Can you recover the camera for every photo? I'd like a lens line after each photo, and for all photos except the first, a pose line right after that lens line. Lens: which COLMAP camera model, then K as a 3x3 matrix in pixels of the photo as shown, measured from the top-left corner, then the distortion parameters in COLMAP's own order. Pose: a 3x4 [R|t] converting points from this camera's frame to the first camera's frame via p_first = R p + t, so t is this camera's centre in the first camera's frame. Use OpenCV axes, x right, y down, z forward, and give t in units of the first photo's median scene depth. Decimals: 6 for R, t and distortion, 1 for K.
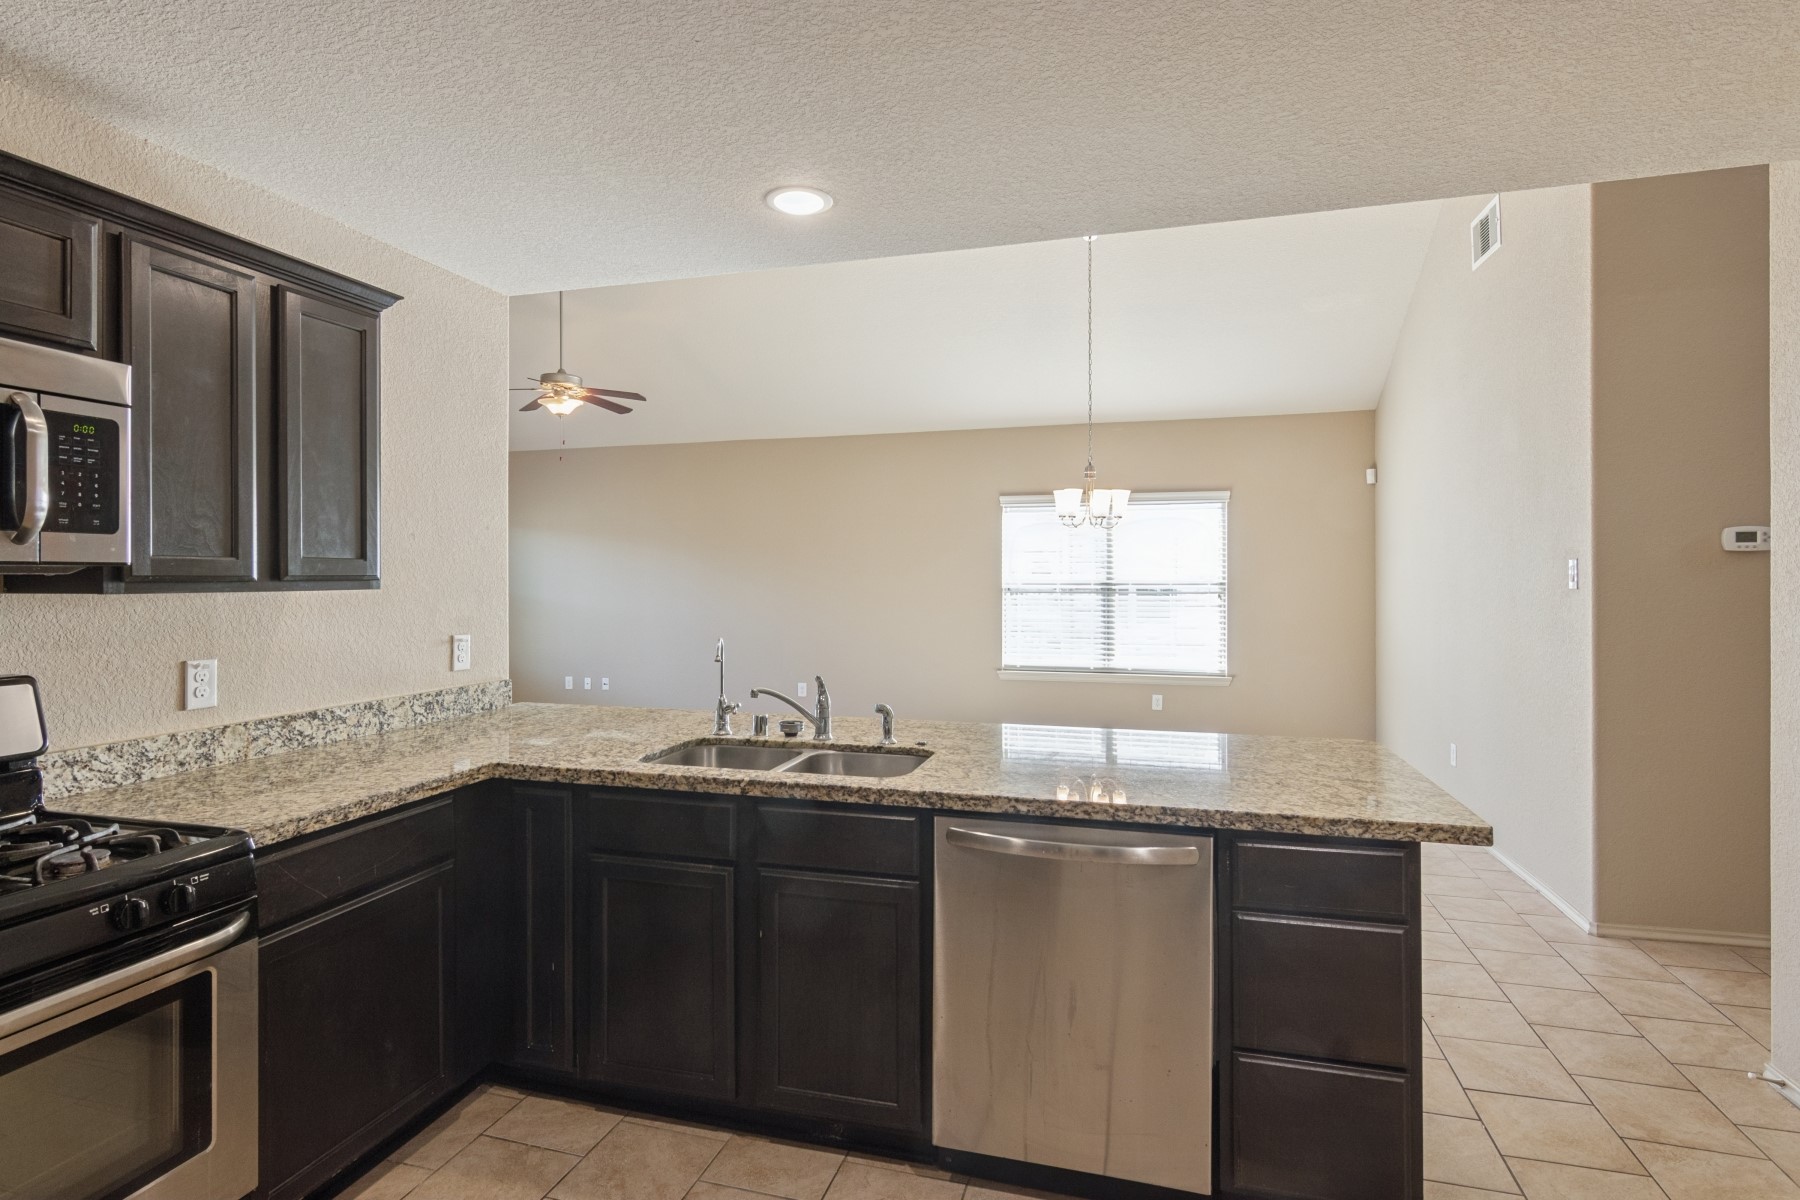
lens RADIAL K [[923.7, 0, 885.7], [0, 923.7, 575.6], [0, 0, 1]] dist [-0.001231, -0.000146]
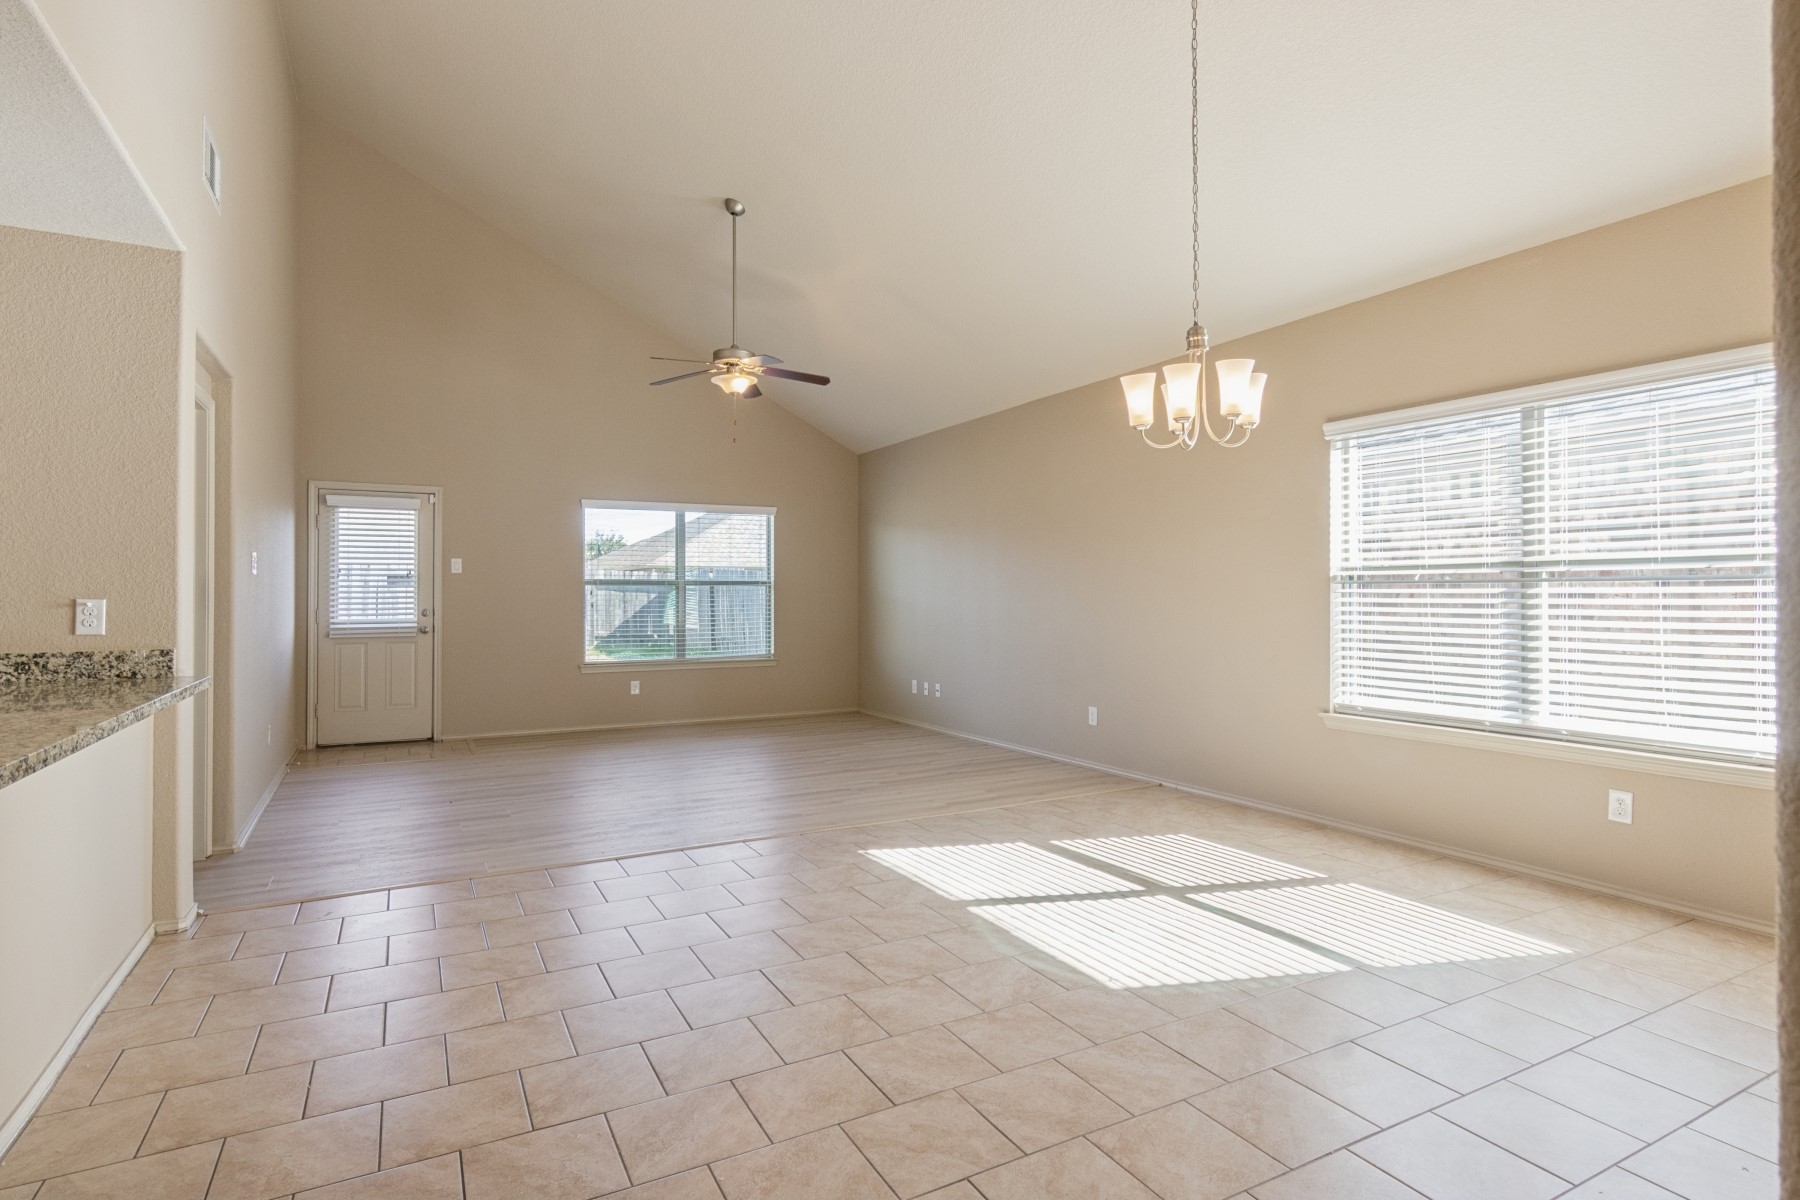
lens RADIAL K [[916.8, 0, 894.8], [0, 916.8, 590.1], [0, 0, 1]] dist [-0.001615, 0.001991]
pose [[0.703543, -0.003256, -0.710645, 0.941696], [0.001372, 0.999994, -0.003223, 0.065042], [0.710651, 0.001292, 0.703543, 1.021441]]
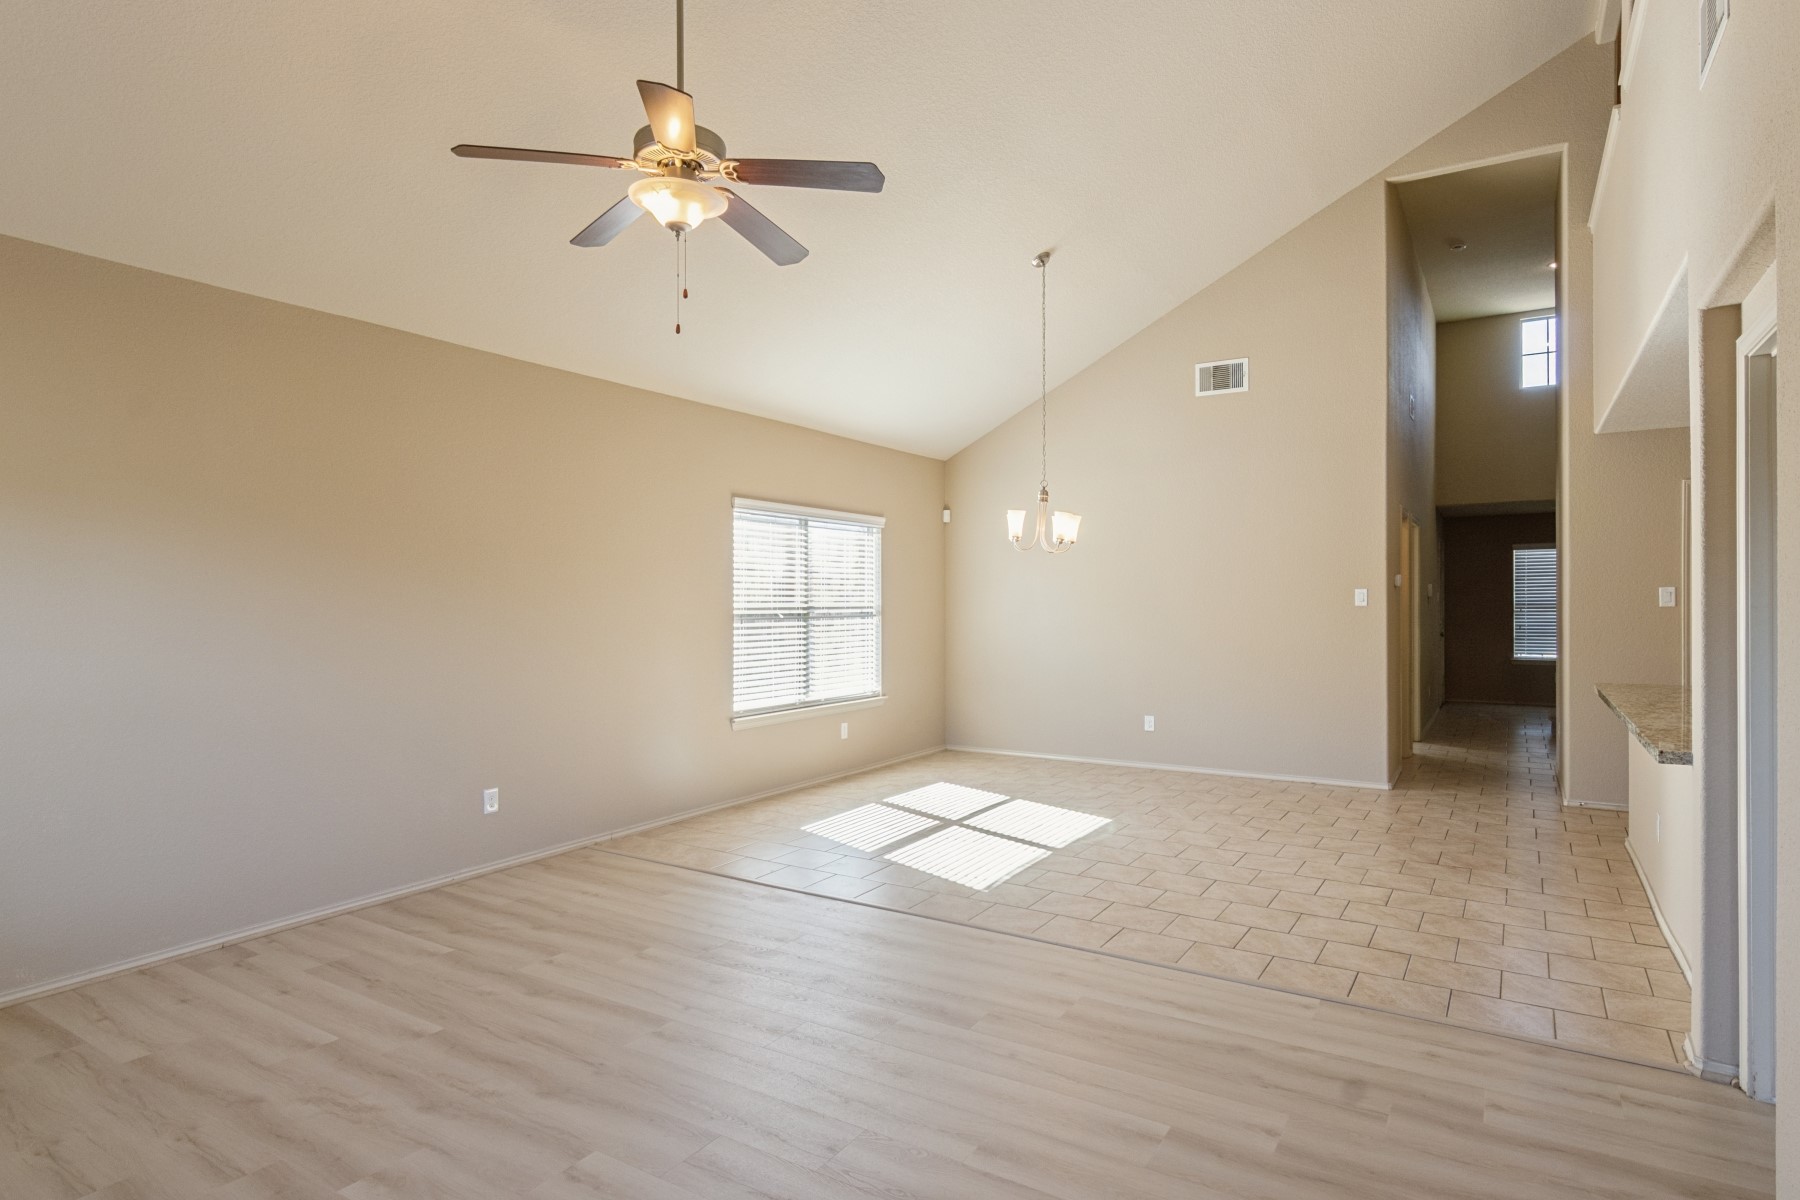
lens RADIAL K [[981.6, 0, 900.0], [0, 981.6, 600.0], [0, 0, 1]] dist [0.004677, 0.000727]
pose [[0.272013, 0.002149, 0.962291, -1.721451], [0.000496, 0.999997, -0.002374, 0.008993], [-0.962293, 0.001122, 0.272011, 1.715812]]
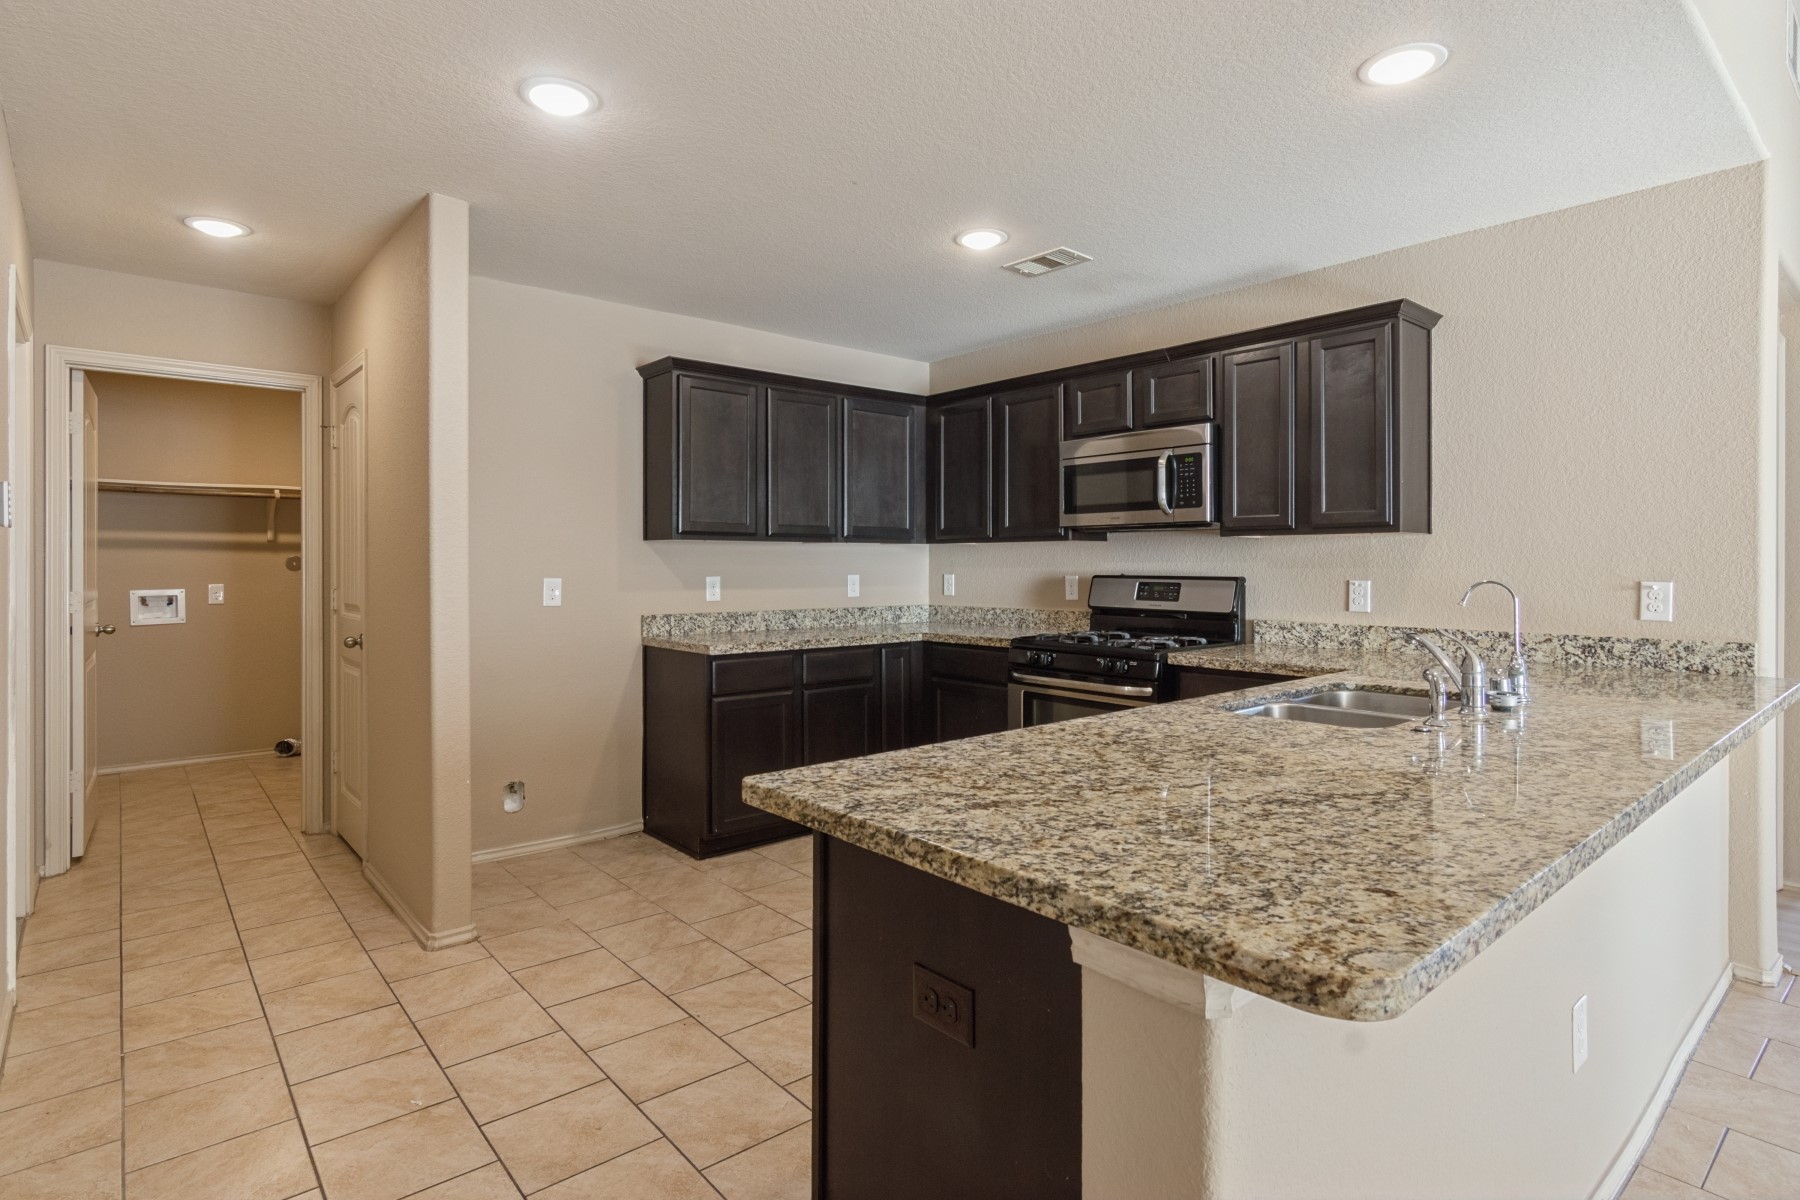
lens RADIAL K [[926.6, 0, 901.8], [0, 926.6, 562.8], [0, 0, 1]] dist [0.000185, 0.001582]
pose [[-0.543604, 0.002379, -0.839338, 0.787841], [0.003459, 0.999994, 0.000594, 0.046855], [0.839335, -0.002581, -0.543609, 0.968184]]
